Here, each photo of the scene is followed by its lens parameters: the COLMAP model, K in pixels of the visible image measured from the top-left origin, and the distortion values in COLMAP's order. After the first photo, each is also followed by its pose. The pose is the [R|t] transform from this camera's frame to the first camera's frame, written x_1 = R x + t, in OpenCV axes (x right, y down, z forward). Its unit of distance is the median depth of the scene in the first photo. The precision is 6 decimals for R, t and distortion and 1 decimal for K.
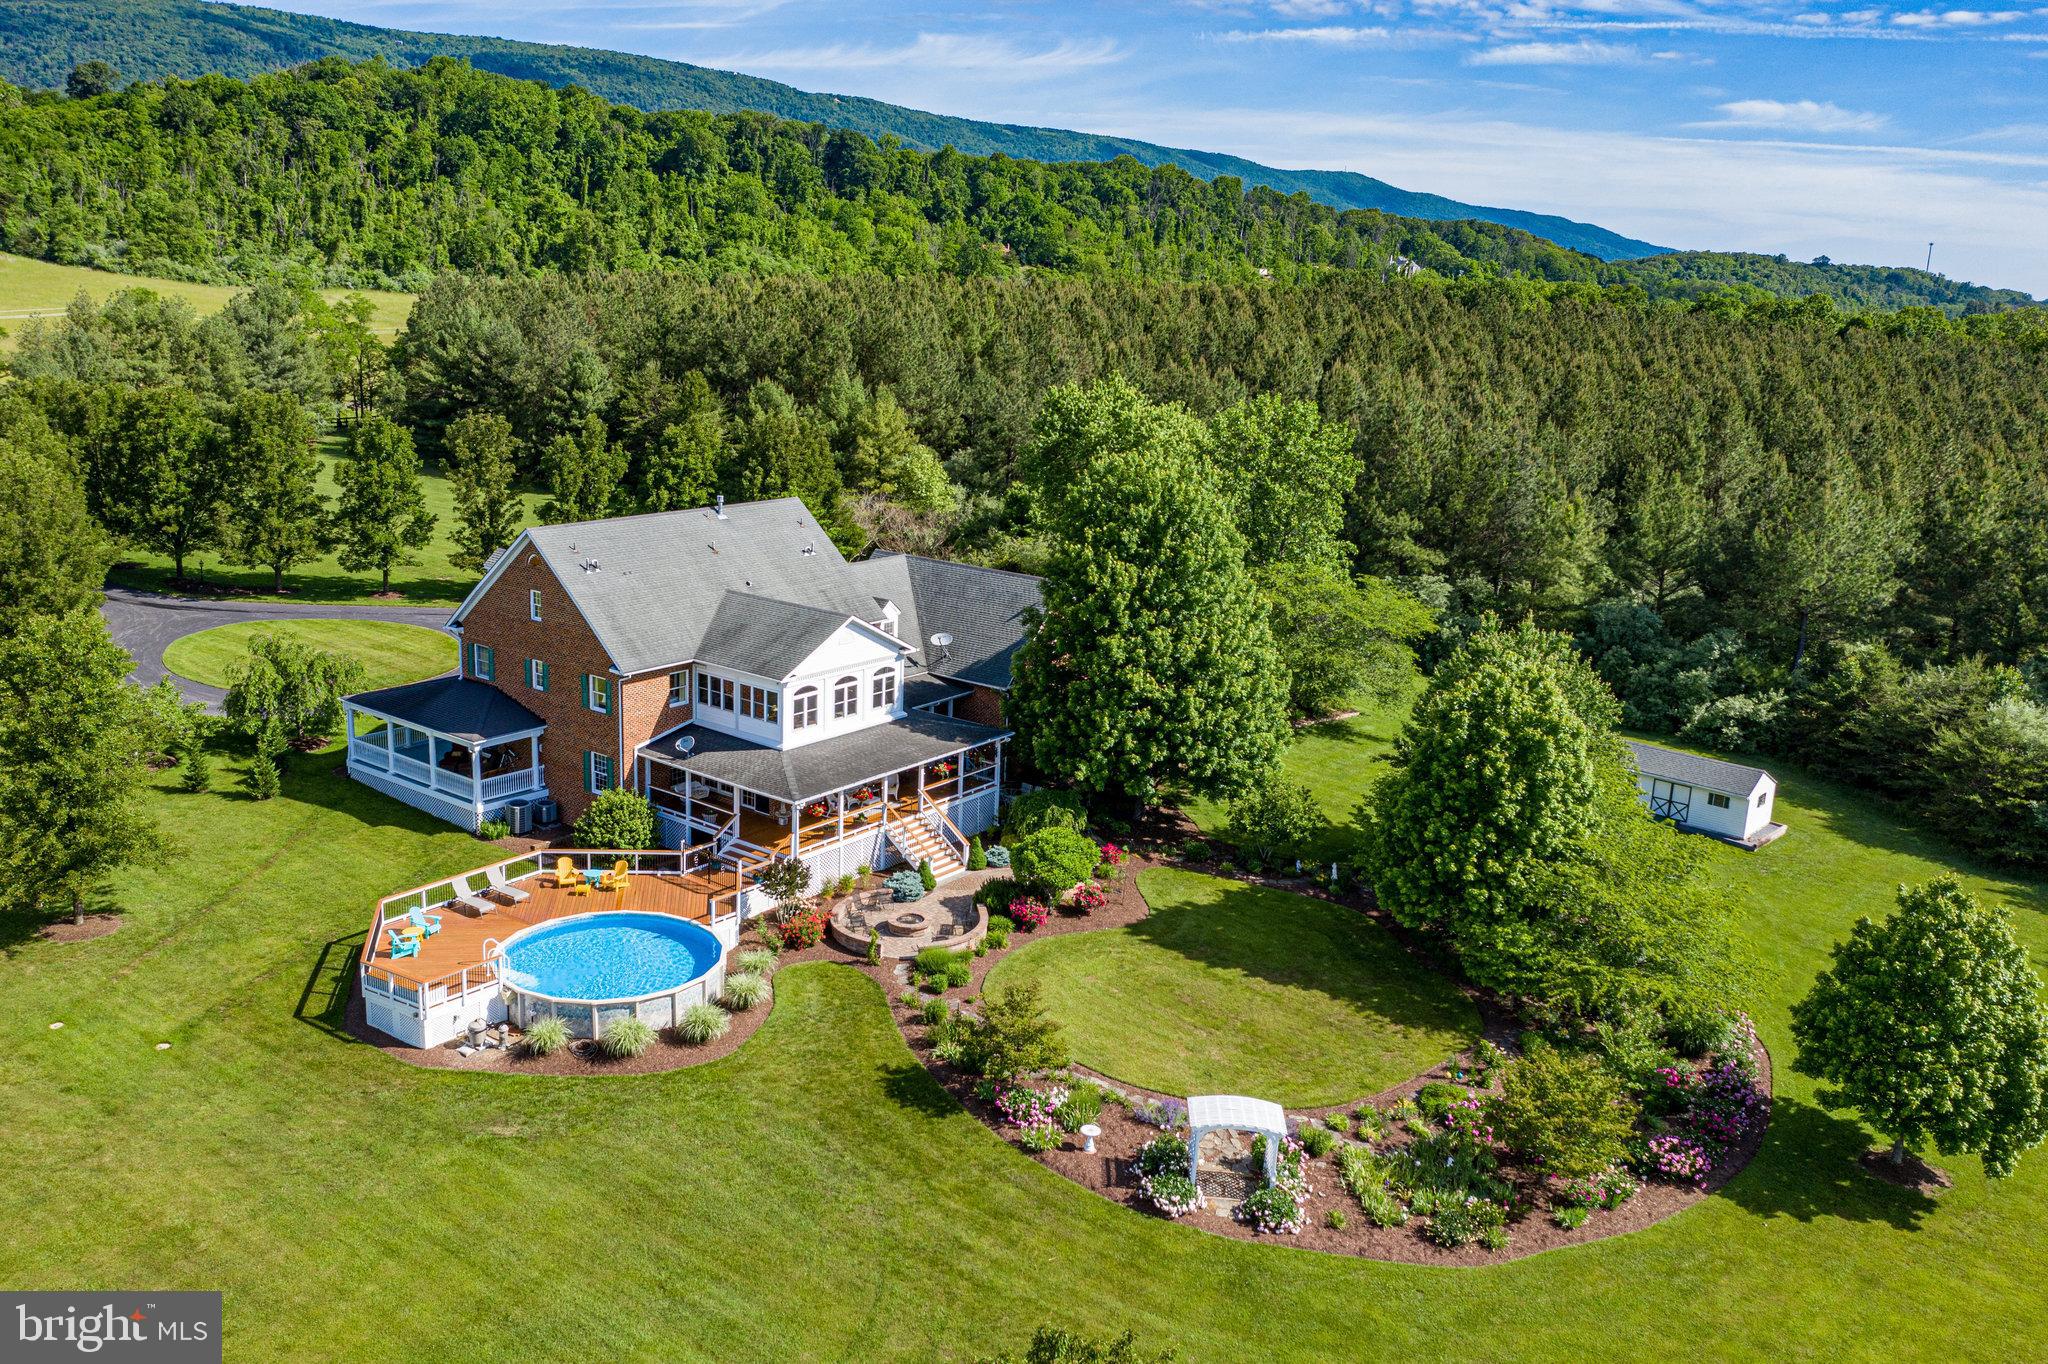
lens RADIAL K [[1602.2, 0, 1024.0], [0, 1602.2, 682.0], [0, 0, 1]] dist [-0.015937, -0.002623]
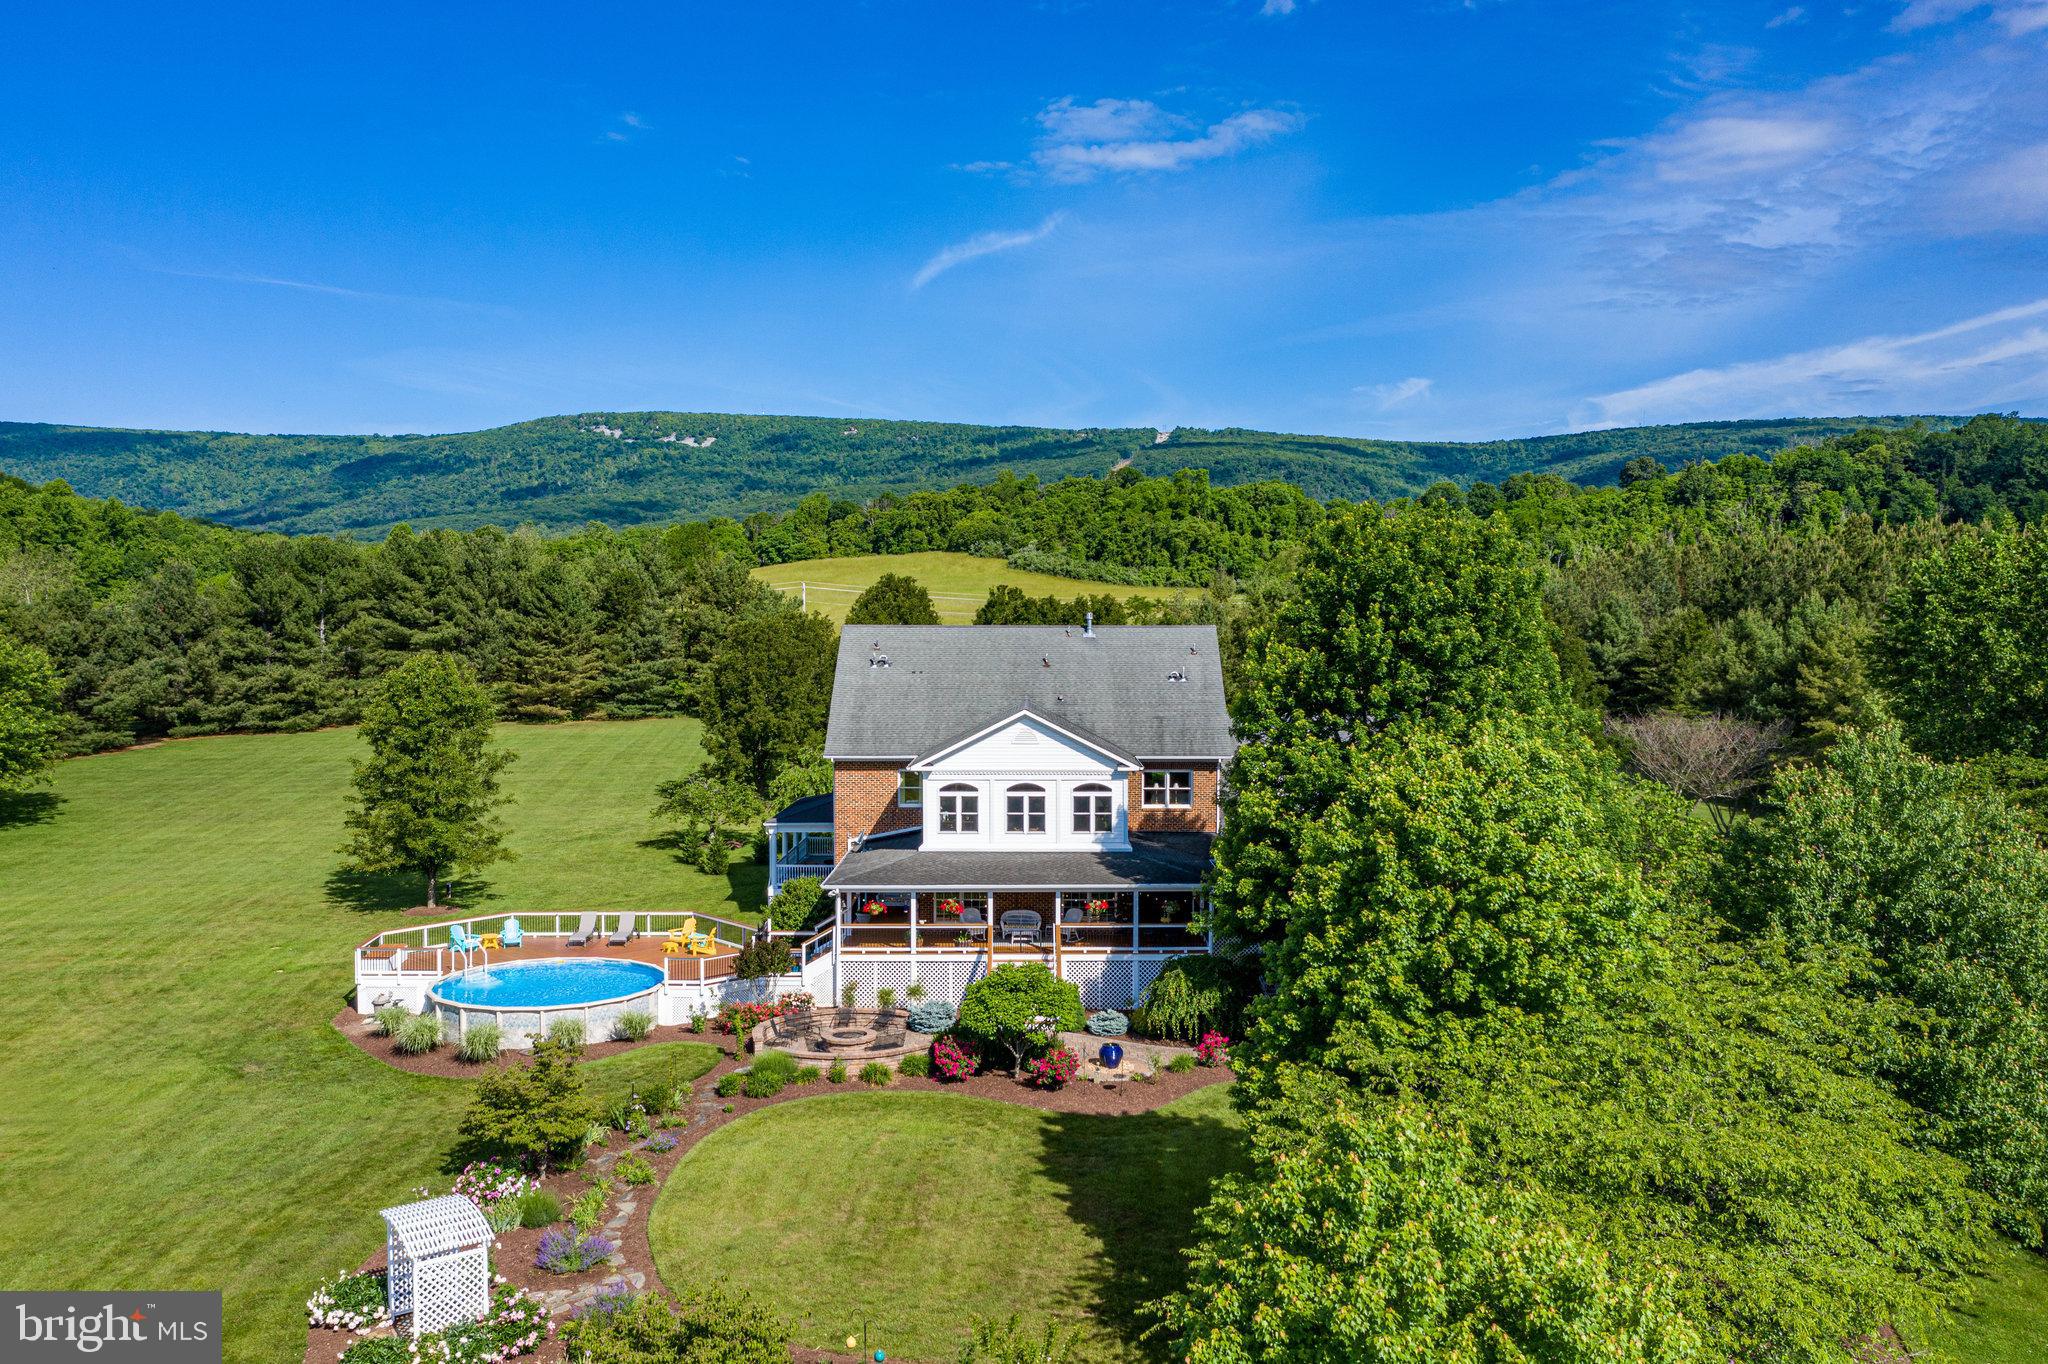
lens RADIAL K [[1551.8, 0, 1024.0], [0, 1551.8, 682.0], [0, 0, 1]] dist [-0.010149, -0.002701]
pose [[0.622900, -0.007001, -0.782270, 0.533755], [-0.166349, 0.975906, -0.141194, 0.060329], [0.764411, 0.218080, 0.606727, 0.477901]]
